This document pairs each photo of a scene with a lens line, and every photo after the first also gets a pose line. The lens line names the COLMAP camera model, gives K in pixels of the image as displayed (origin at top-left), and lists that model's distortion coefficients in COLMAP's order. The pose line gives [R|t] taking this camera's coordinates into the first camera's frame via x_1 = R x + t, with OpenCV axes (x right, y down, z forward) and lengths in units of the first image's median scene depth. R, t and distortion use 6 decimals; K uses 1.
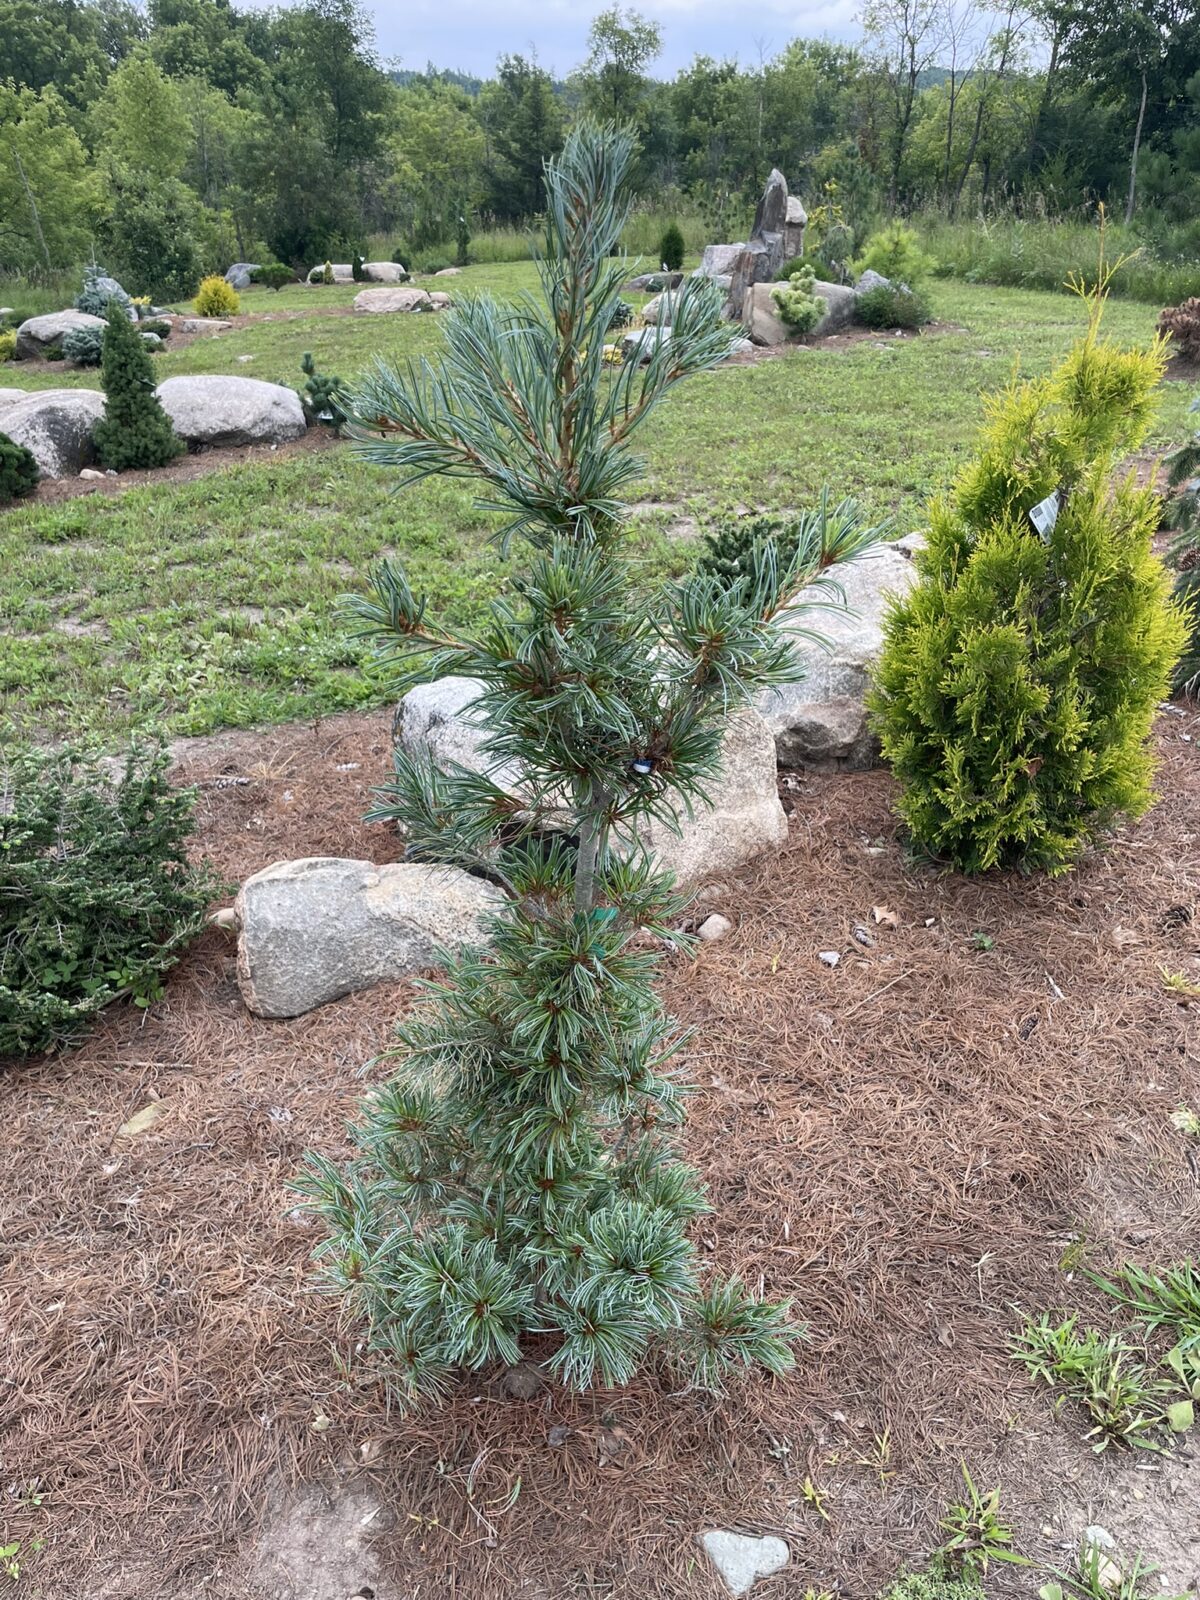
lens RADIAL K [[1184.8, 0, 600.0], [0, 1184.8, 800.0], [0, 0, 1]] dist [0.095097, -0.122959]
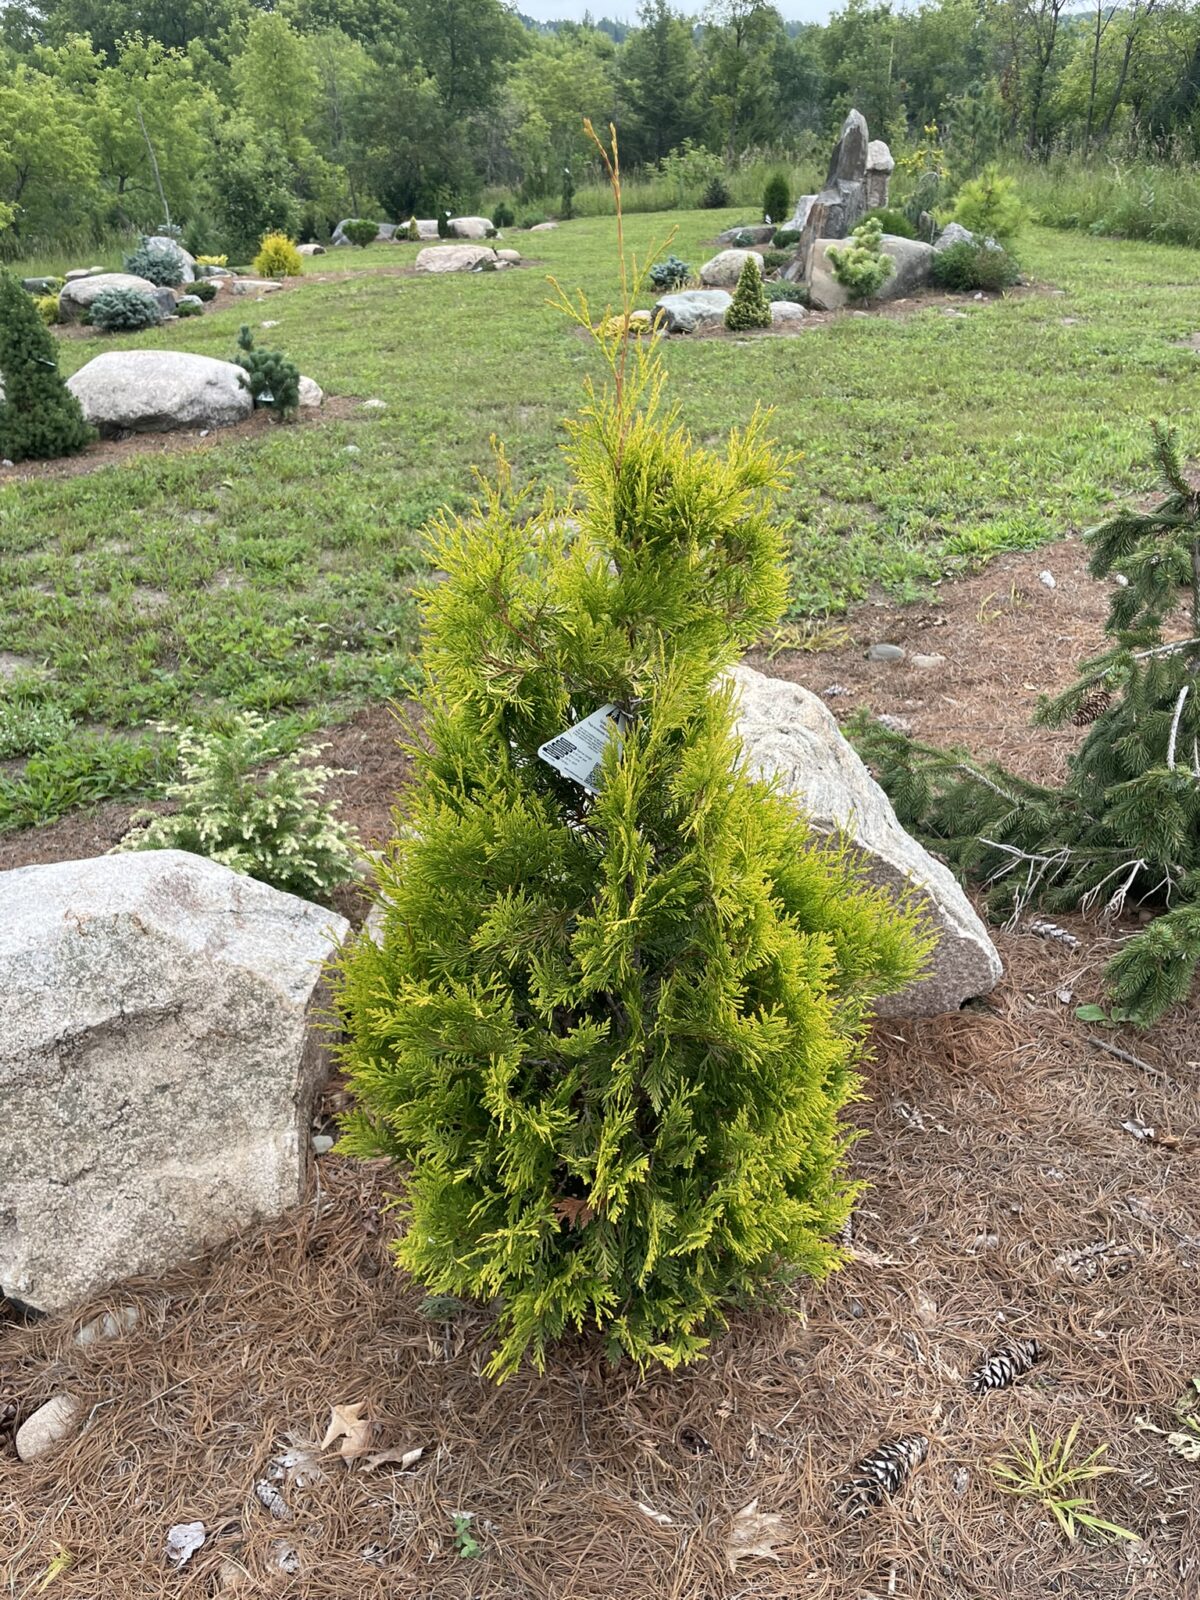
lens RADIAL K [[1184.8, 0, 600.0], [0, 1184.8, 800.0], [0, 0, 1]] dist [0.095097, -0.122959]
pose [[0.994262, 0.040357, -0.099070, 0.067072], [-0.037112, 0.998719, 0.034389, -0.036594], [0.100330, -0.030515, 0.994486, 0.077426]]
